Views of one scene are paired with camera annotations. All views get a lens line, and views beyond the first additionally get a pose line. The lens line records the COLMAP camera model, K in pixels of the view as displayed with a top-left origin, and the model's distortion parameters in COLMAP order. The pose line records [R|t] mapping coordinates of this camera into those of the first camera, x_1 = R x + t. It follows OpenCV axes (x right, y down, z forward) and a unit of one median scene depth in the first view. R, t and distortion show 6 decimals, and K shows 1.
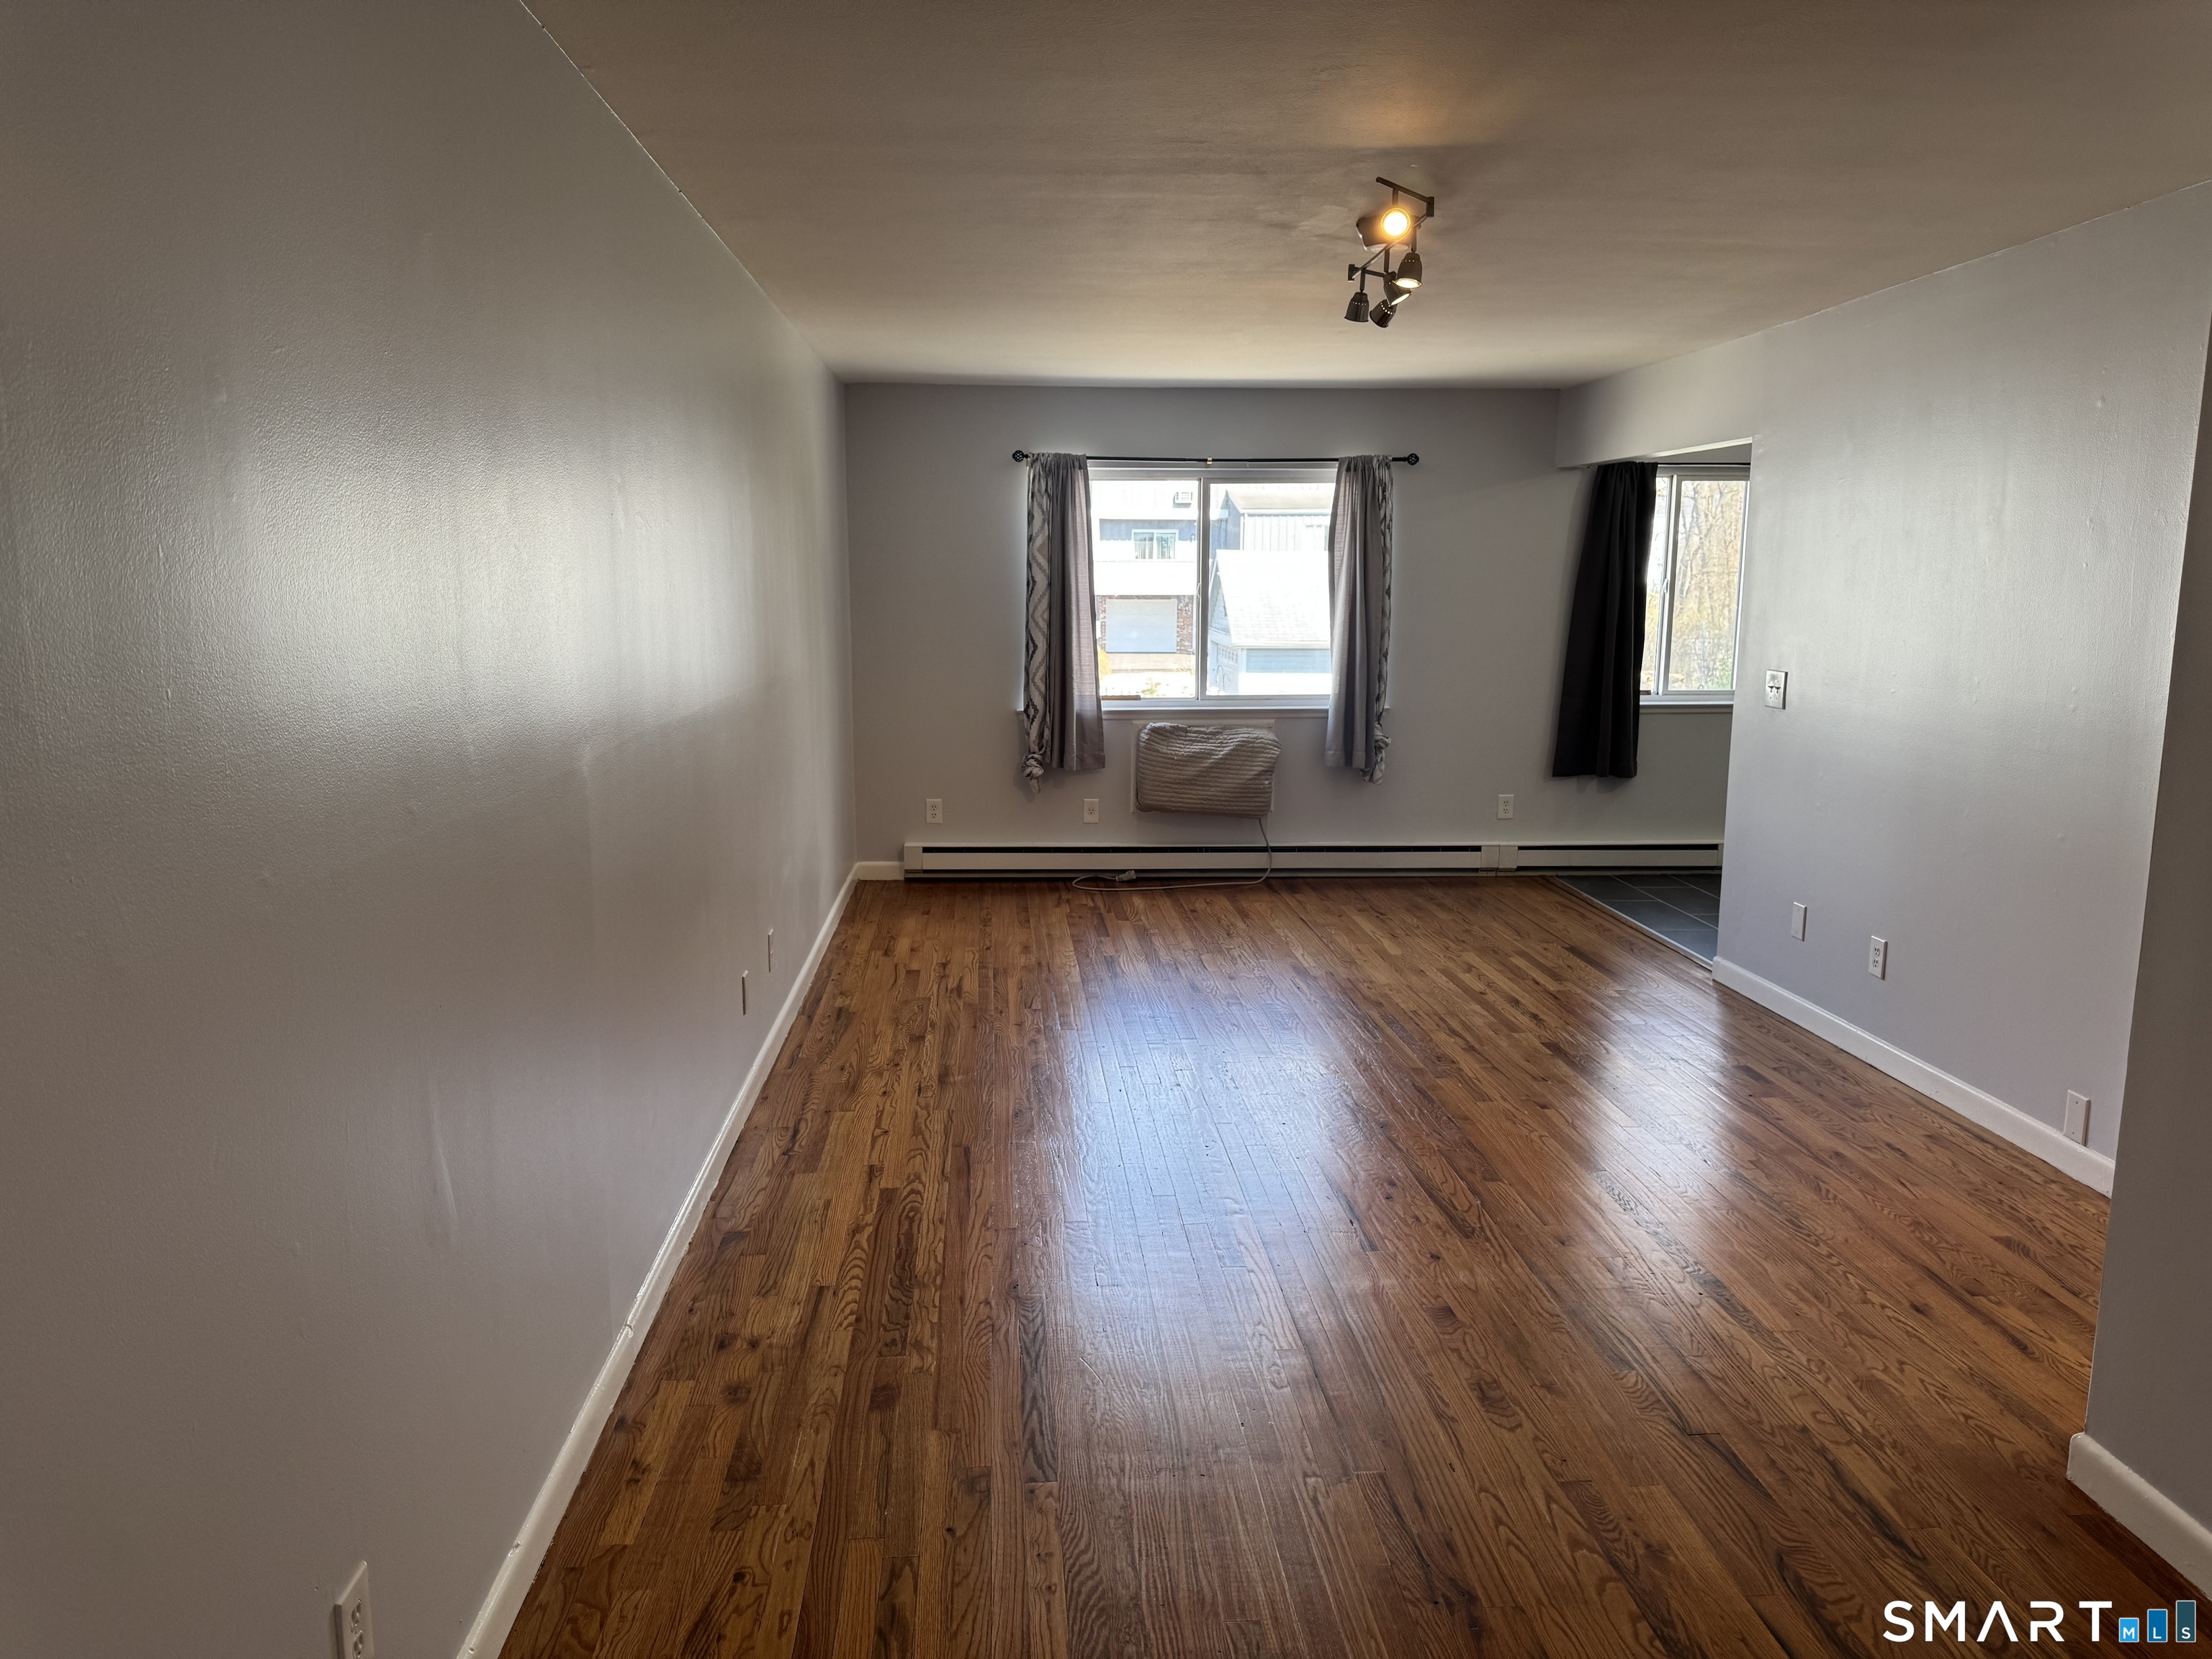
lens RADIAL K [[1521.7, 0, 1106.0], [0, 1521.7, 829.5], [0, 0, 1]] dist [0.024459, -0.034059]
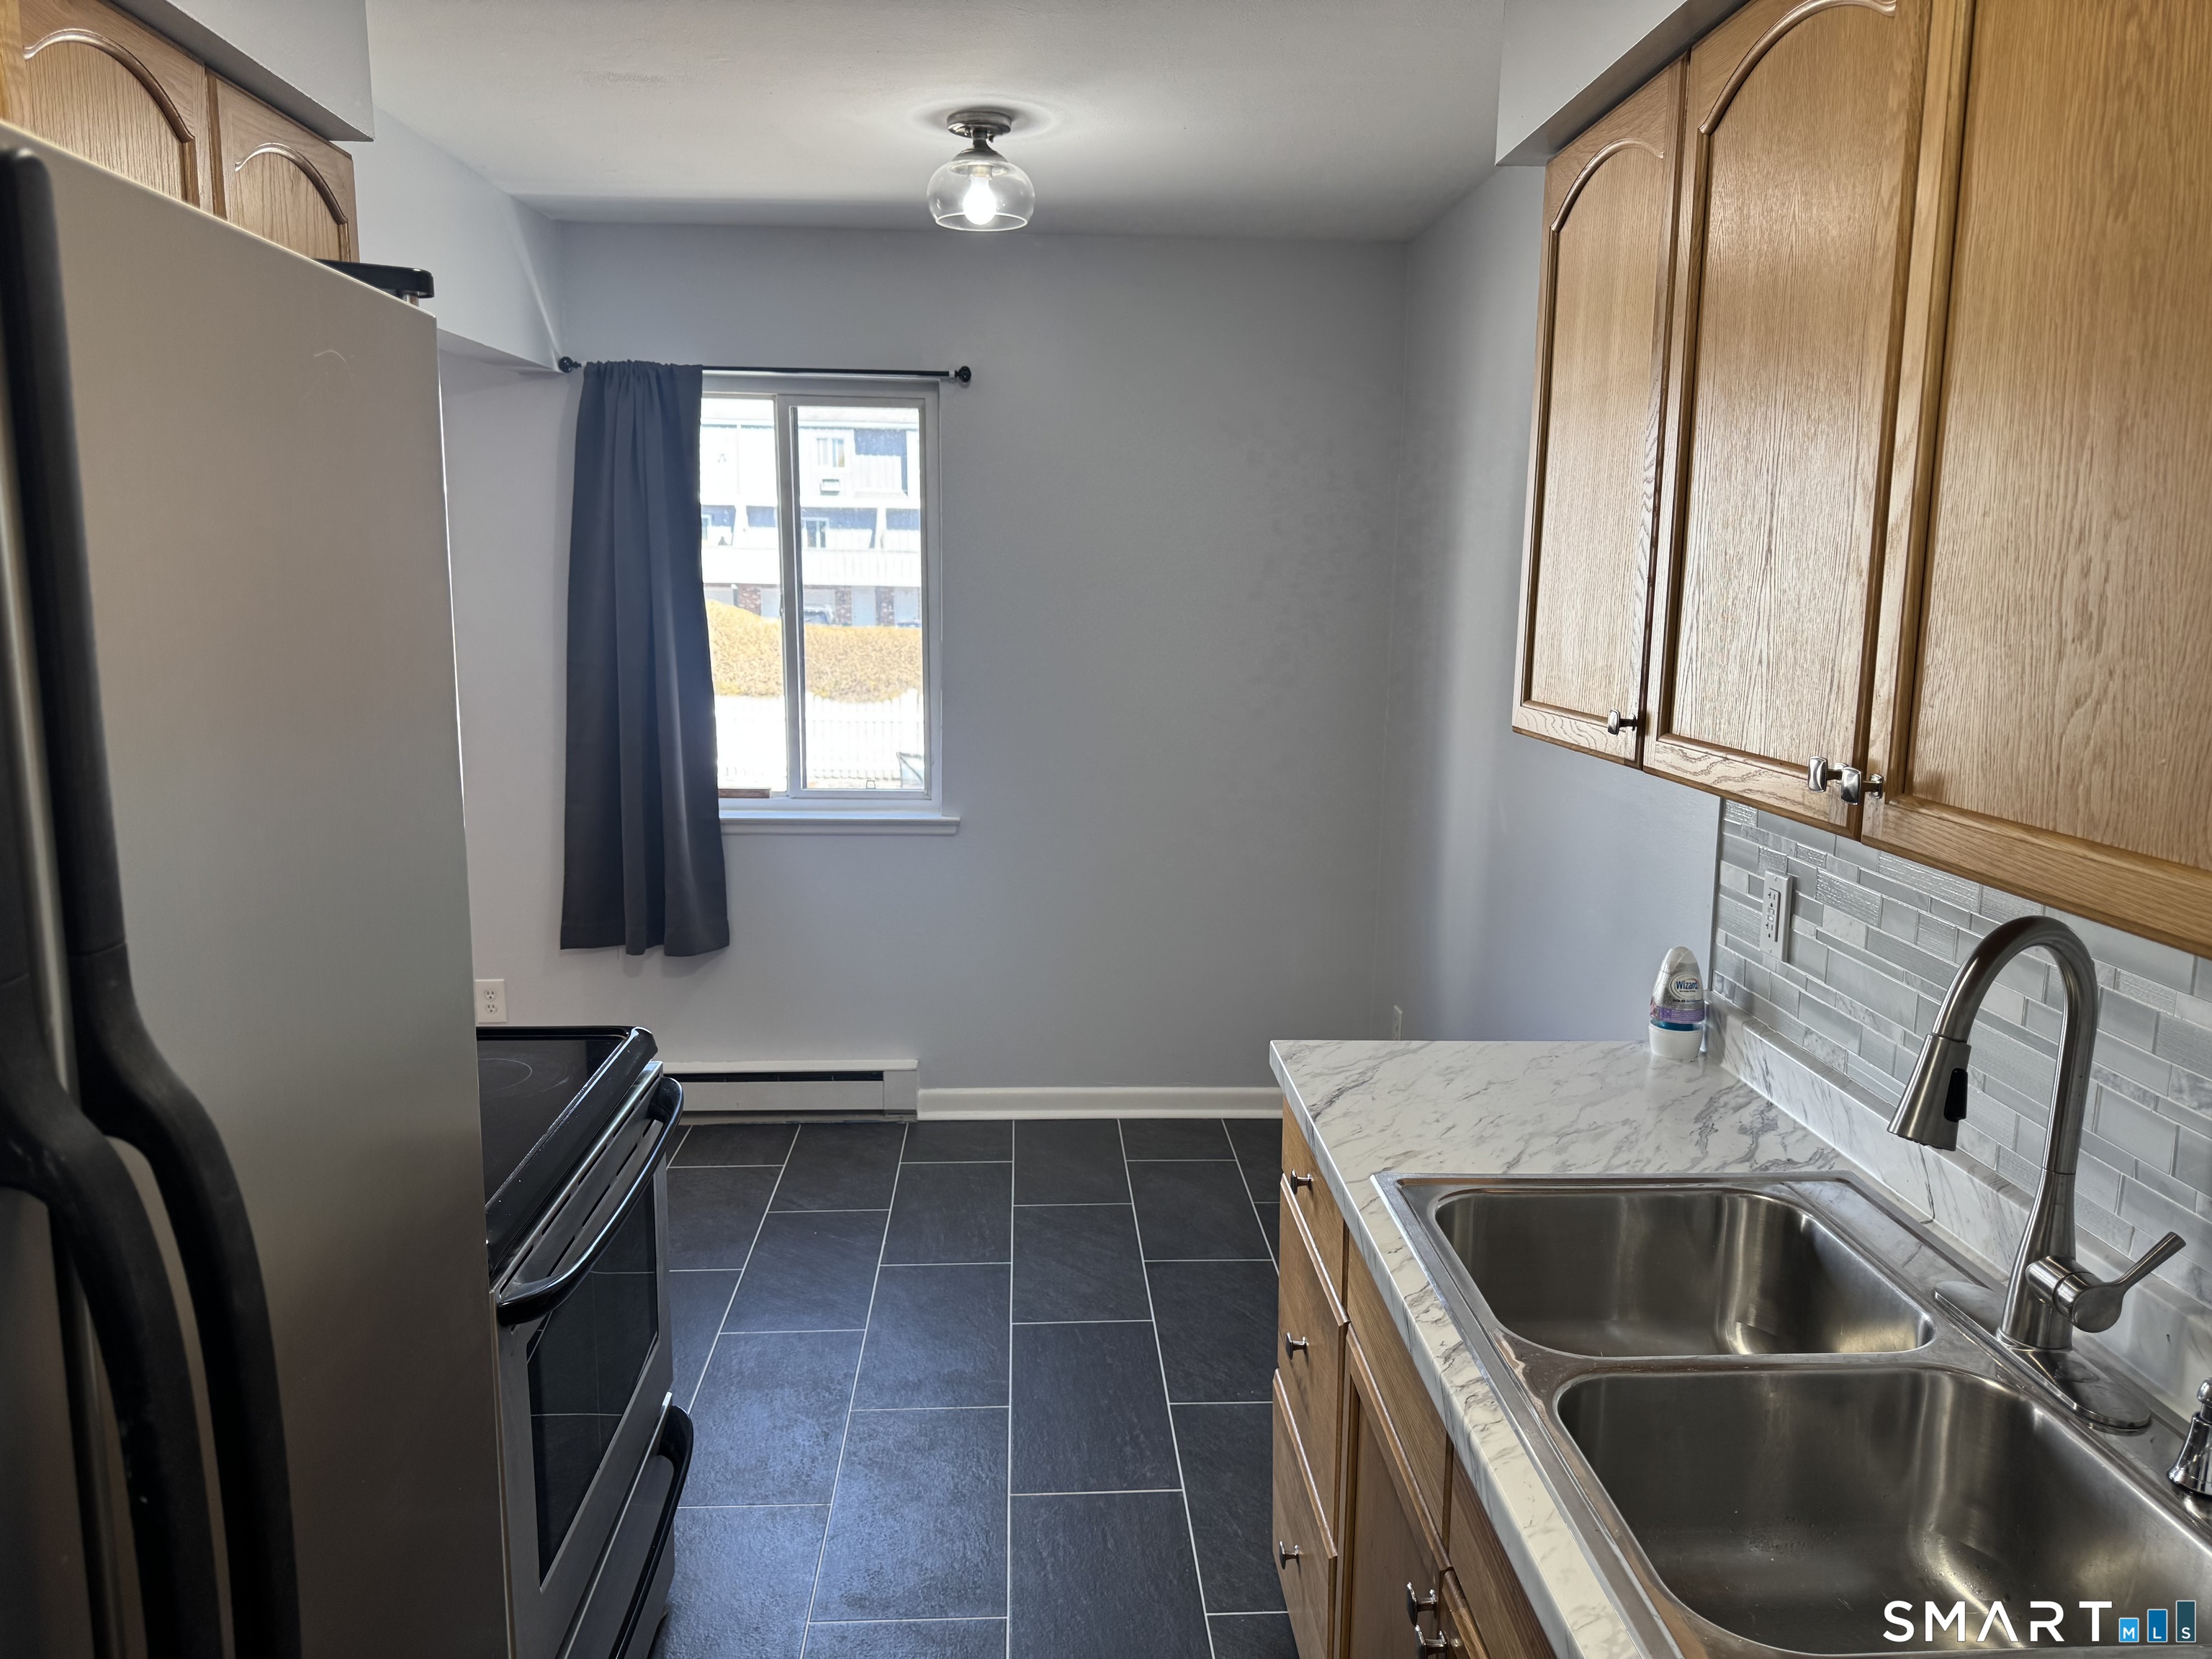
lens RADIAL K [[1521.7, 0, 1106.0], [0, 1521.7, 829.5], [0, 0, 1]] dist [0.024459, -0.034059]
pose [[0.999834, 0.015389, -0.009774, 0.492215], [-0.015285, 0.999827, 0.010590, -0.085595], [0.009935, -0.010439, 0.999896, 0.459338]]
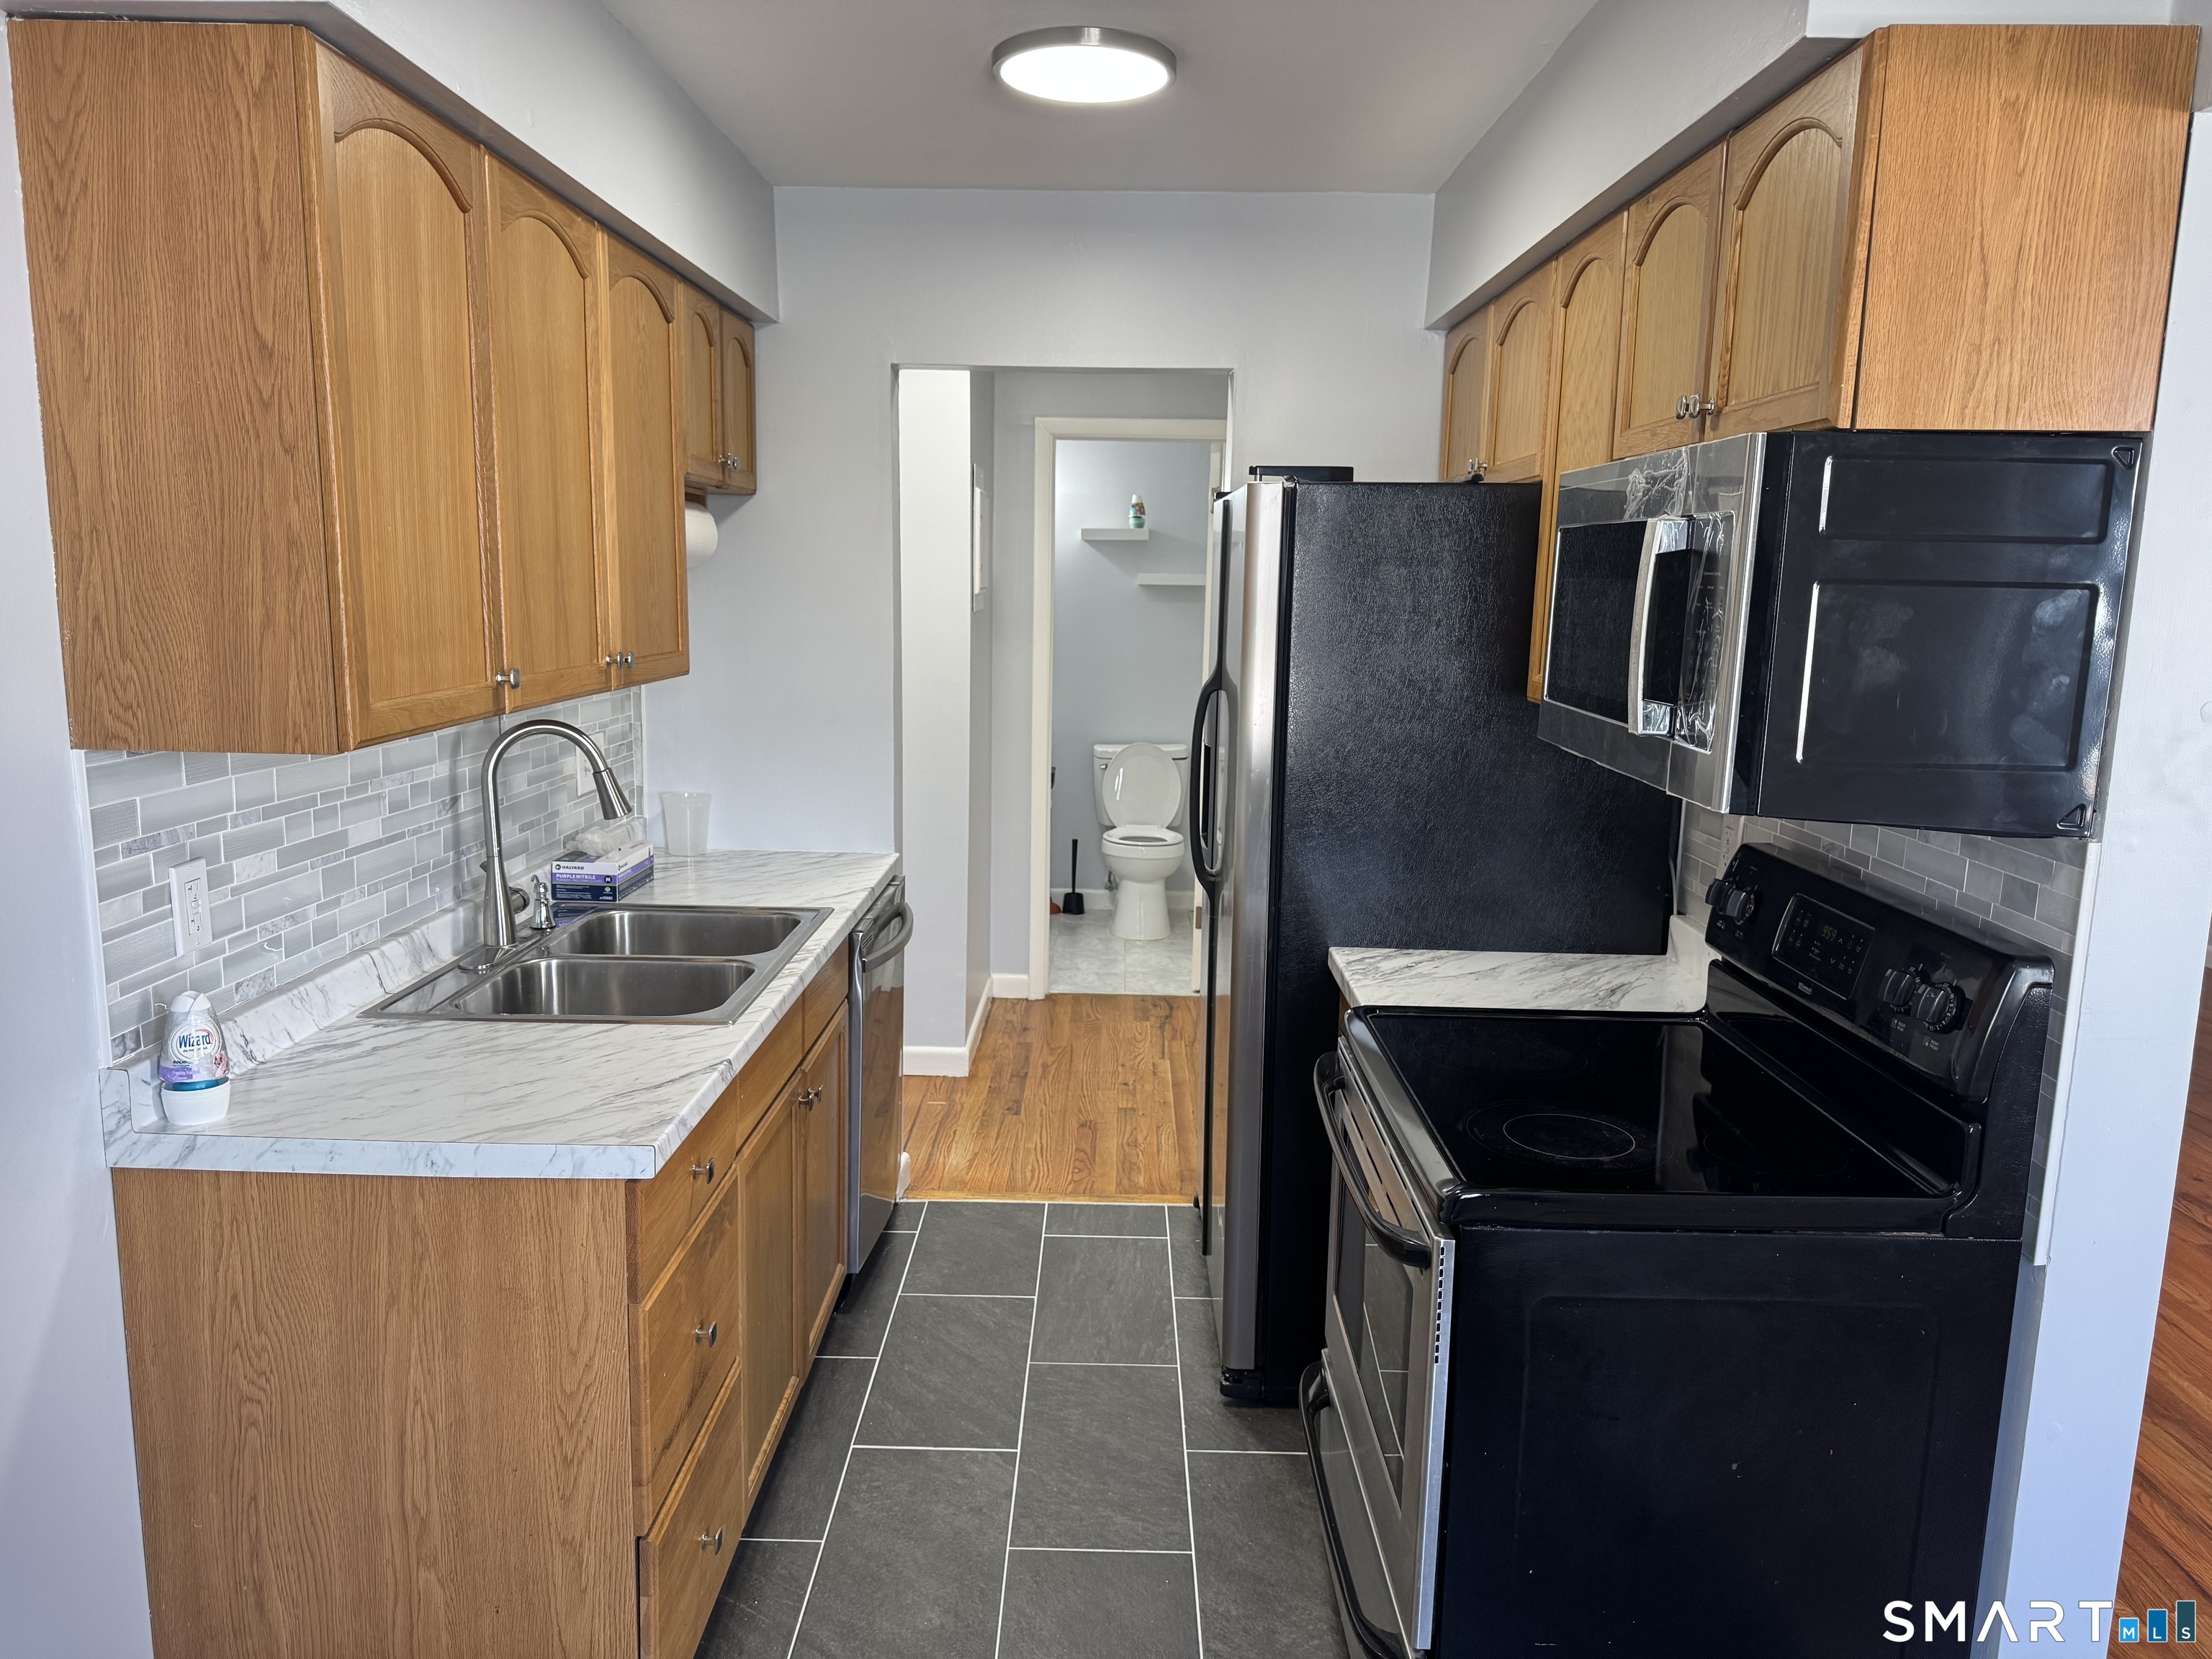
lens RADIAL K [[1521.7, 0, 1106.0], [0, 1521.7, 829.5], [0, 0, 1]] dist [0.024459, -0.034059]
pose [[-0.997239, -0.026563, 0.069352, 0.438949], [-0.002985, 0.947427, 0.319959, -0.161496], [-0.074205, 0.318869, -0.944890, 0.937010]]
